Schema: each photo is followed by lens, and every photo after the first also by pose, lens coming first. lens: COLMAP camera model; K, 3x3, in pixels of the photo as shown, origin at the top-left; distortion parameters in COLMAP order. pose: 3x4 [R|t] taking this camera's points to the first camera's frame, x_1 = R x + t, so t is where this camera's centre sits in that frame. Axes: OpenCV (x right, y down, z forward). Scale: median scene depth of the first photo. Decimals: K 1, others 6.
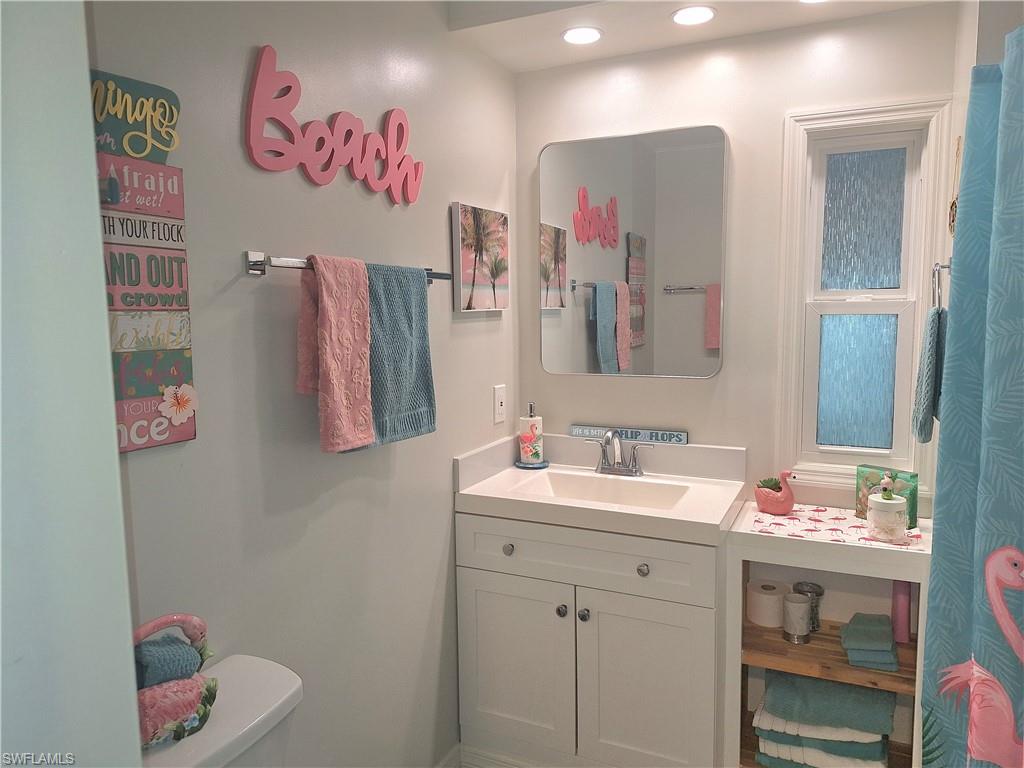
lens RADIAL K [[719.7, 0, 526.8], [0, 719.7, 384.0], [0, 0, 1]] dist [0.065124, -0.059574]
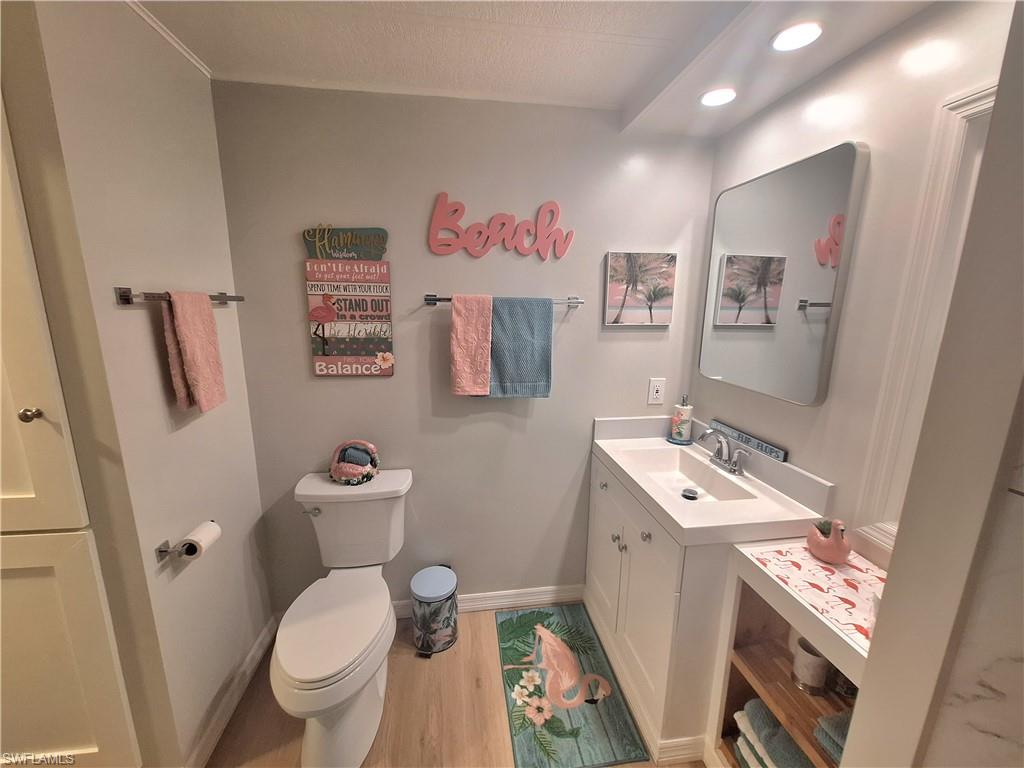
lens RADIAL K [[407.7, 0, 503.8], [0, 407.7, 386.1], [0, 0, 1]] dist [-0.004510, 0.001240]
pose [[0.532225, 0.185767, -0.825971, 0.560026], [-0.105946, 0.982574, 0.152721, -0.088130], [0.839948, 0.006226, 0.542632, 0.380816]]
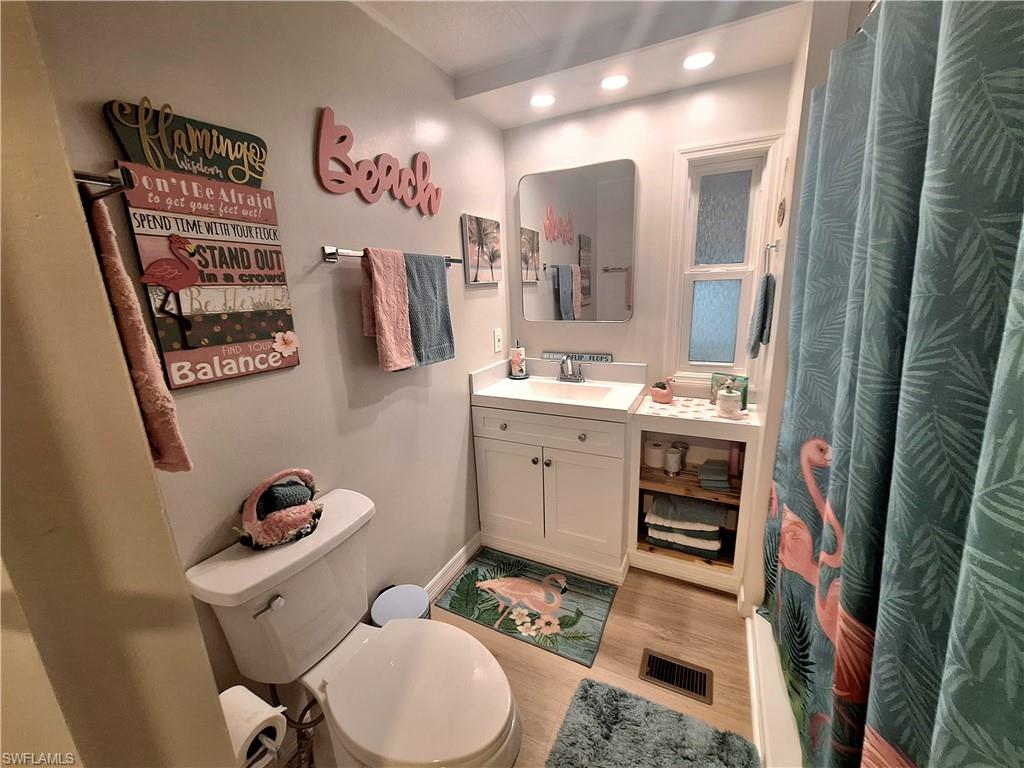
lens RADIAL K [[407.7, 0, 514.9], [0, 407.7, 384.9], [0, 0, 1]] dist [-0.004510, 0.001240]
pose [[0.999117, -0.017546, -0.038168, 0.042692], [0.022459, 0.990948, 0.132357, 0.006310], [0.035500, -0.133098, 0.990467, 0.067588]]
